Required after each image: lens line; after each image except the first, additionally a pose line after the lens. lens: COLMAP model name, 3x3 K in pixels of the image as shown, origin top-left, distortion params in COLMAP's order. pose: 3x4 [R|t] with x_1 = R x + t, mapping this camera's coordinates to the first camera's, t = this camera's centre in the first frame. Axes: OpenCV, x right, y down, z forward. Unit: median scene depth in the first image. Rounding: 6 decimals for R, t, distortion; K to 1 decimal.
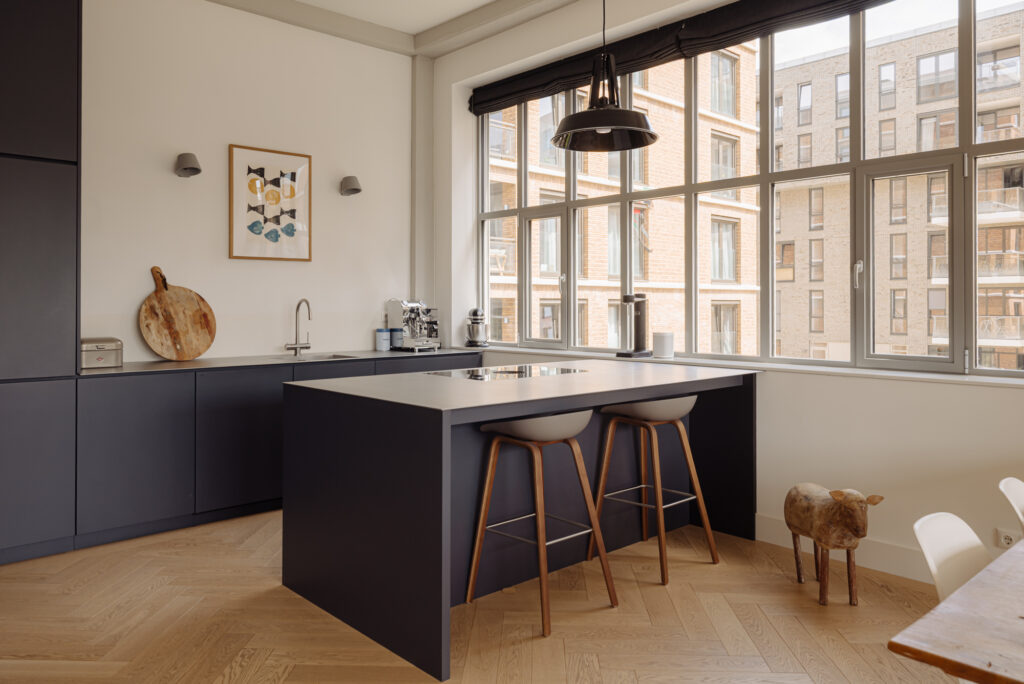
lens RADIAL K [[744.0, 0, 513.9], [0, 744.0, 303.6], [0, 0, 1]] dist [-0.000668, 0.004066]
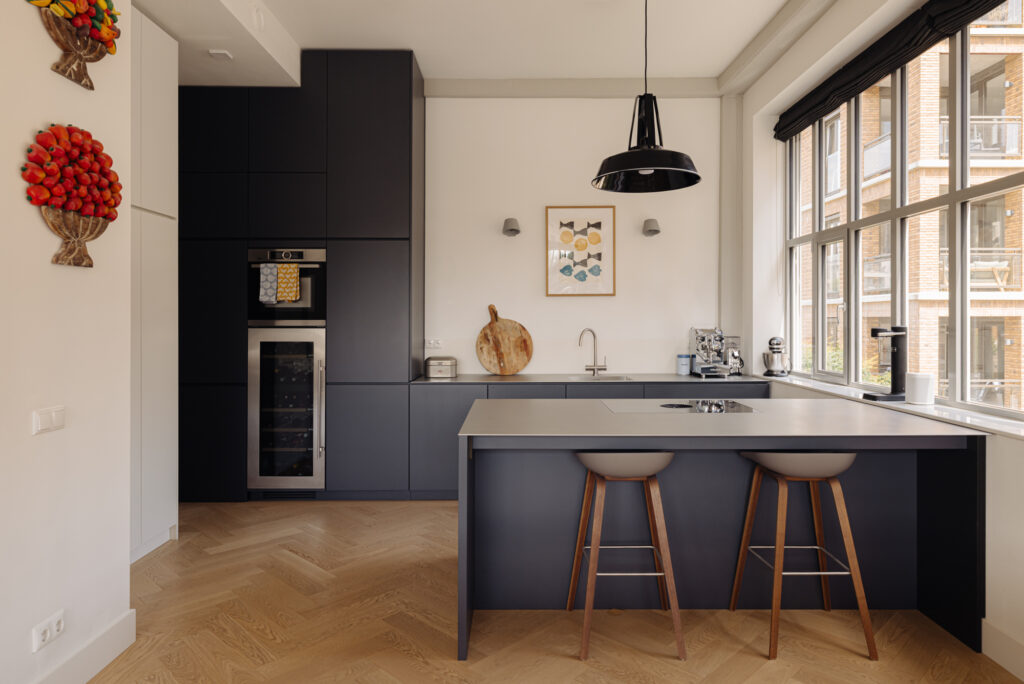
lens RADIAL K [[657.9, 0, 512.5], [0, 657.9, 321.6], [0, 0, 1]] dist [0.001935, -0.000571]
pose [[0.731213, 0.000517, -0.682149, 0.343476], [0.002525, 0.999991, 0.003464, -0.021591], [0.682145, -0.004255, 0.731205, 0.139440]]
